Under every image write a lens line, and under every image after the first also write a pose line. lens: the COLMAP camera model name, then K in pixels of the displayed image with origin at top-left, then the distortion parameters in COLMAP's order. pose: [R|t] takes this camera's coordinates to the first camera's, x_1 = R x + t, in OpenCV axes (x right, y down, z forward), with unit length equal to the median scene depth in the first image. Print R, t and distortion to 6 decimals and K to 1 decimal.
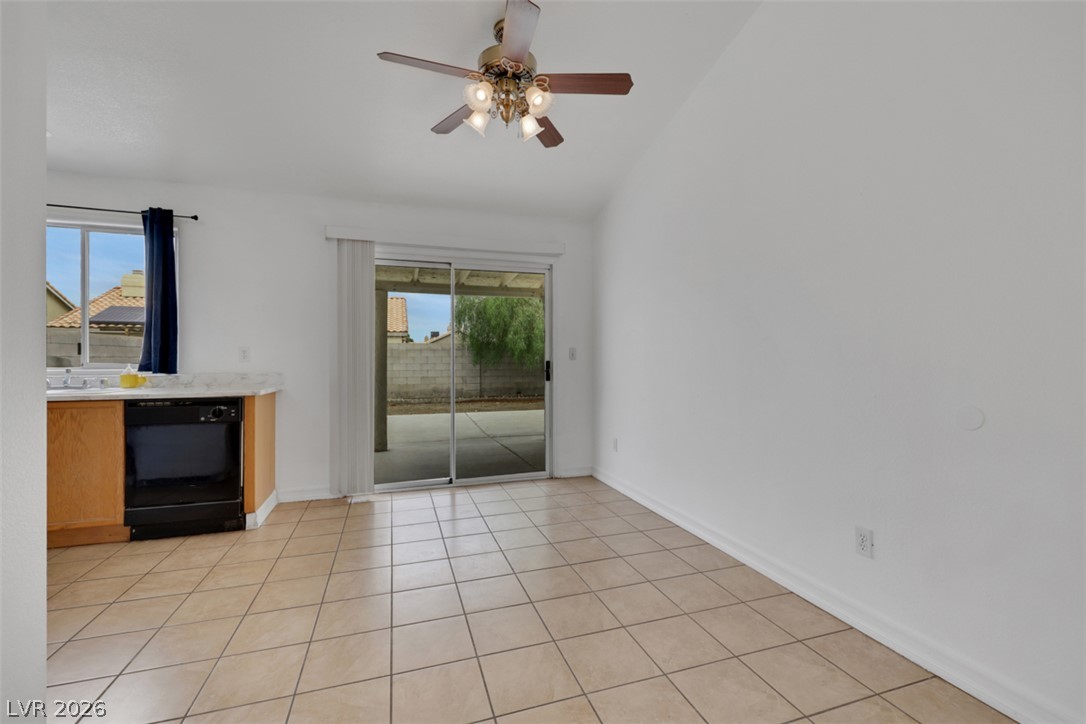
lens RADIAL K [[460.6, 0, 544.4], [0, 460.6, 358.9], [0, 0, 1]] dist [0.000182, 0.000079]
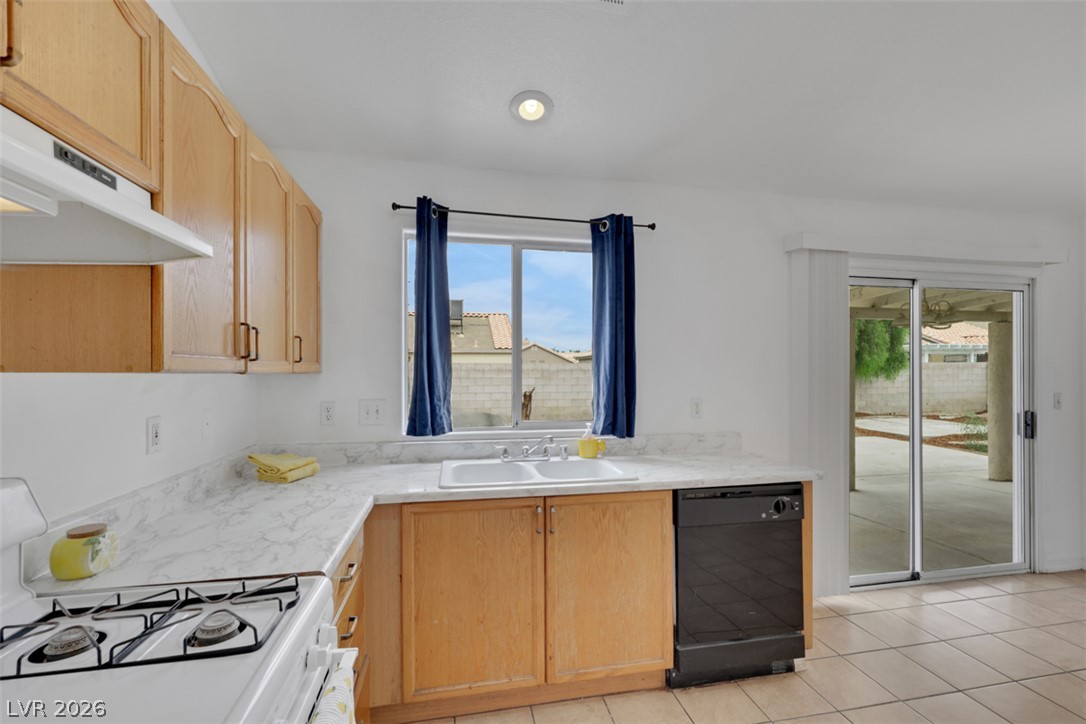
lens RADIAL K [[460.6, 0, 540.2], [0, 460.6, 371.5], [0, 0, 1]] dist [0.000182, 0.000079]
pose [[0.992734, 0.002698, -0.120295, -0.882545], [-0.002422, 0.999994, 0.002444, -0.076408], [0.120301, -0.002134, 0.992735, 0.248161]]
